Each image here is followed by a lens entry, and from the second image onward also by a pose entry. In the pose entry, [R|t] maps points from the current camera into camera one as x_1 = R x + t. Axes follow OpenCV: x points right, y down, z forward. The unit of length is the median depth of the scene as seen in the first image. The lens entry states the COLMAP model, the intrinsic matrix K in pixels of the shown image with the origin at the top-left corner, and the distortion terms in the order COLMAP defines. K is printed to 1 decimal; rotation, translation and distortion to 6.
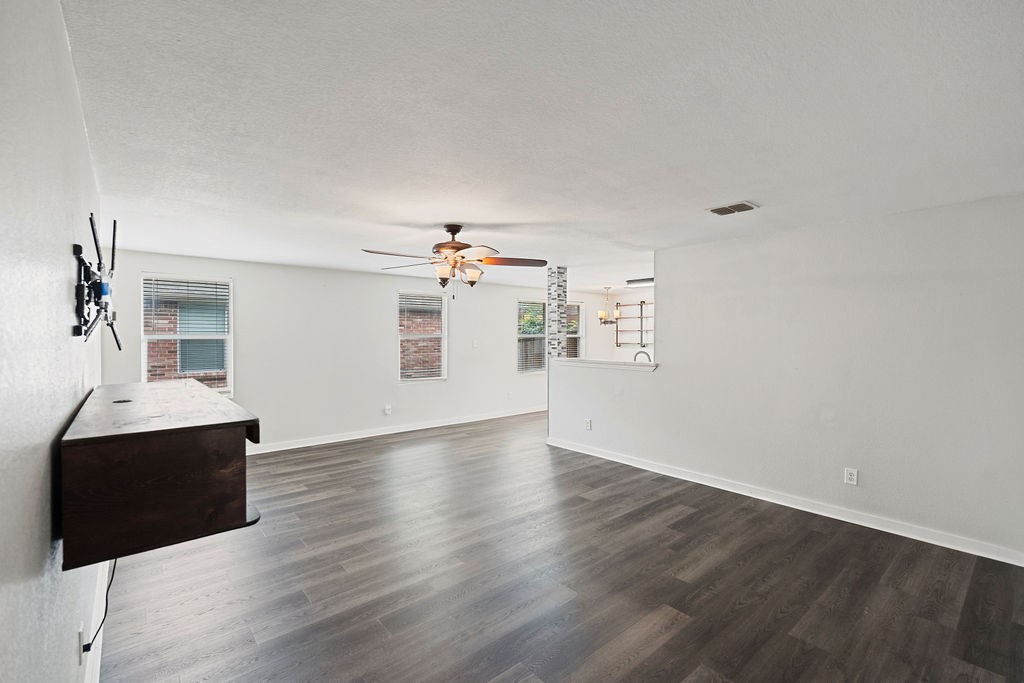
lens RADIAL K [[454.2, 0, 516.5], [0, 454.2, 340.9], [0, 0, 1]] dist [-0.003918, -0.000111]
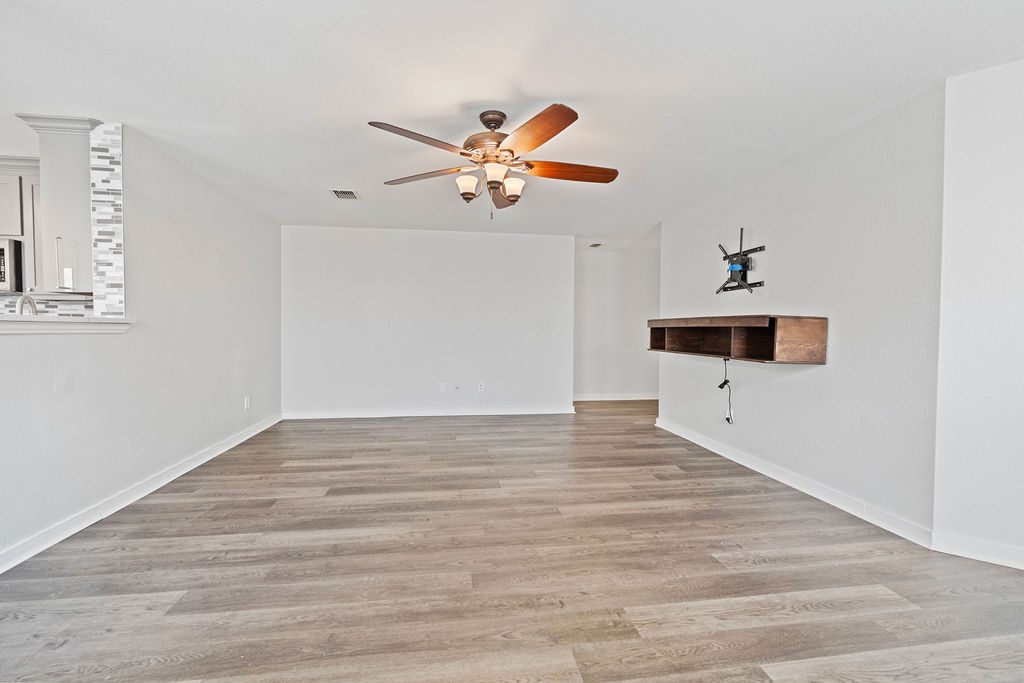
lens RADIAL K [[454.2, 0, 510.4], [0, 454.2, 340.7], [0, 0, 1]] dist [-0.003918, -0.000111]
pose [[-0.843166, -0.015380, 0.537433, -0.455840], [0.004002, 0.999384, 0.034878, 0.063685], [-0.537638, 0.031558, -0.842585, 1.314510]]
